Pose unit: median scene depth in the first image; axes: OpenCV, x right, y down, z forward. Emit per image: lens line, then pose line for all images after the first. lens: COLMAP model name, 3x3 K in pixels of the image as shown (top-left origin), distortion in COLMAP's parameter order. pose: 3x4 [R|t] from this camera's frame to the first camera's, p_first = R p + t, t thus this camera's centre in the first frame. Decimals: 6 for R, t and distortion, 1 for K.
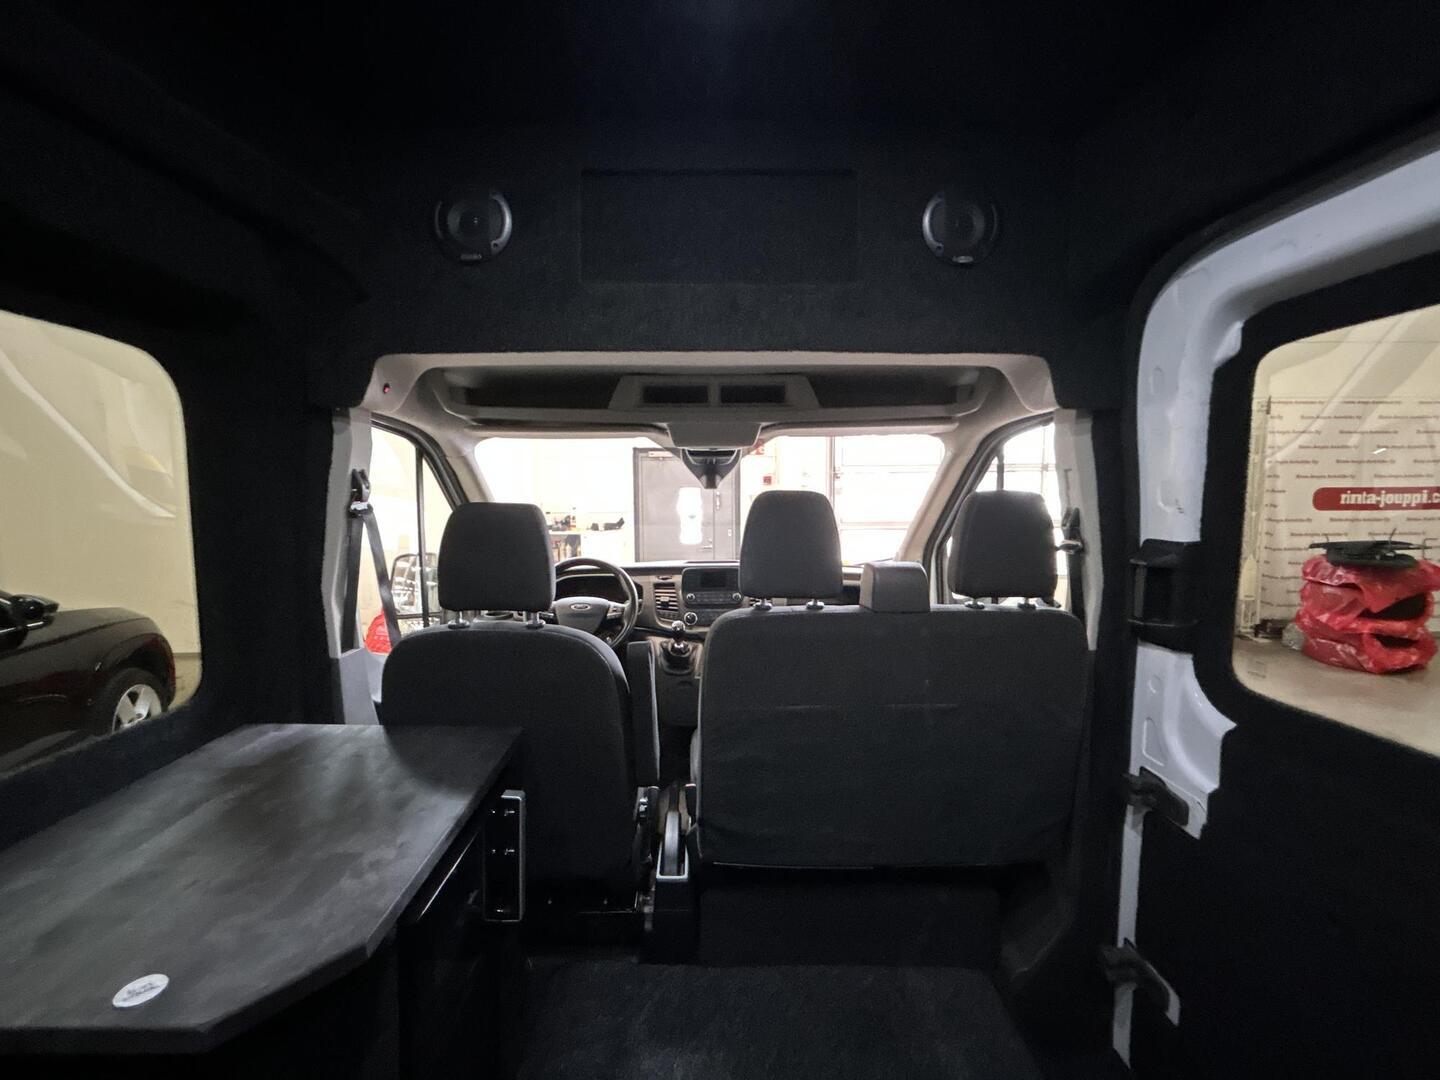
lens RADIAL K [[632.7, 0, 717.0], [0, 632.7, 537.5], [0, 0, 1]] dist [0.002048, 0.000334]
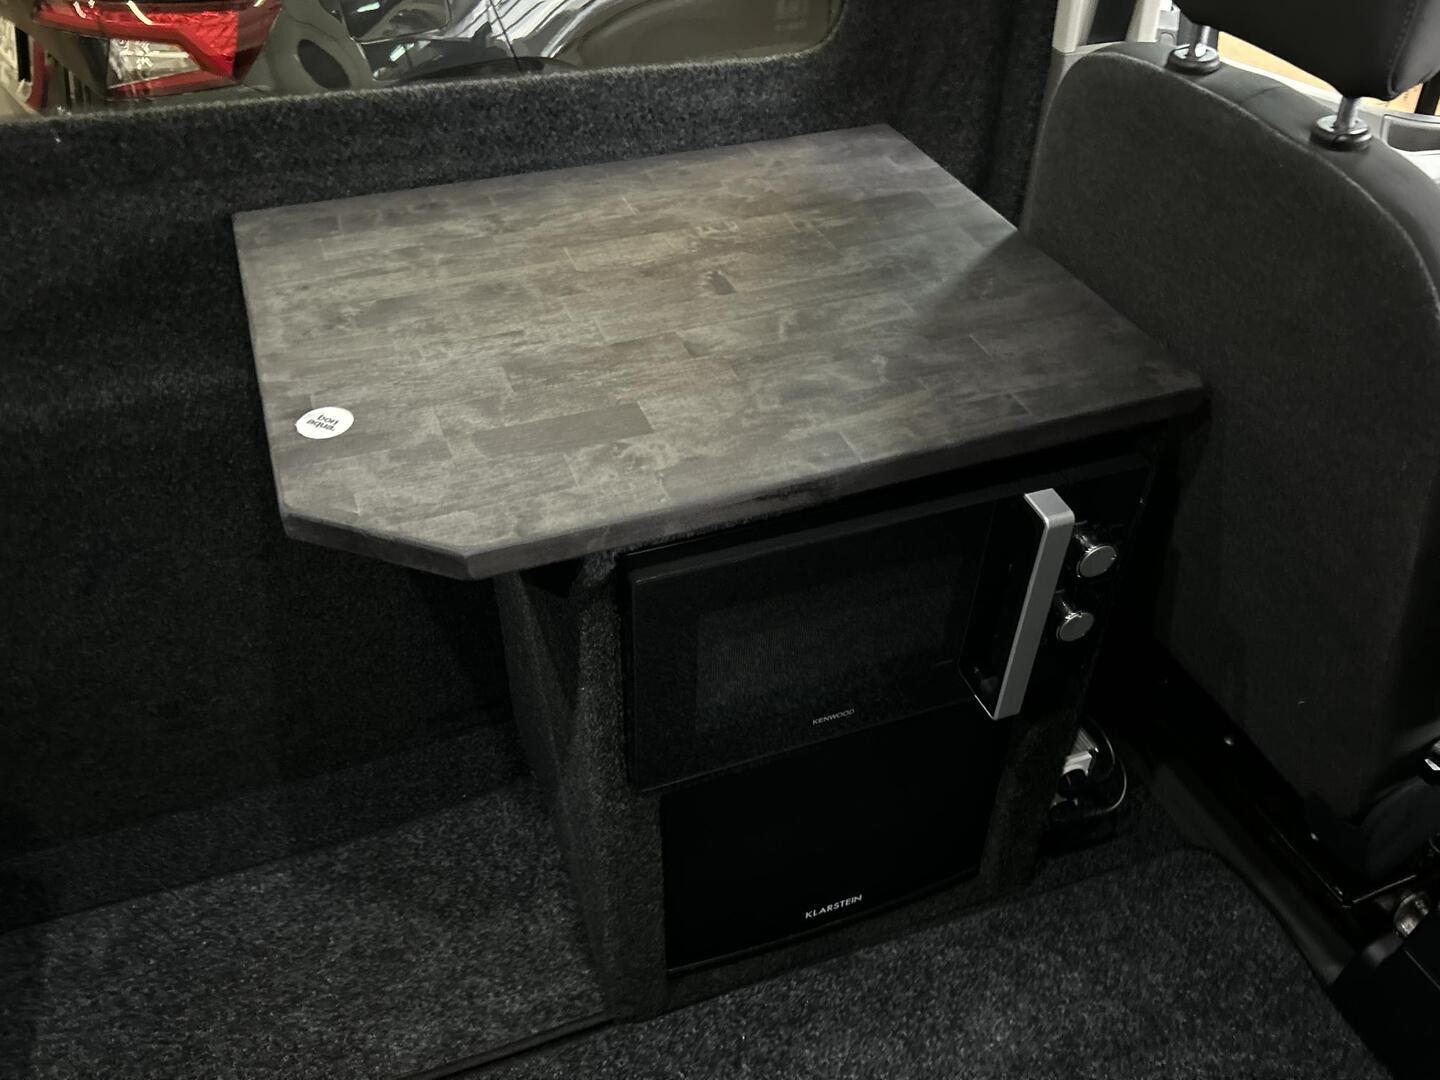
lens RADIAL K [[1198.0, 0, 729.5], [0, 1198.0, 536.1], [0, 0, 1]] dist [0.020290, -0.006440]
pose [[0.352464, 0.598877, -0.719107, 0.286074], [-0.101010, 0.788277, 0.606973, -0.073807], [0.930358, -0.141300, 0.338332, 0.736860]]
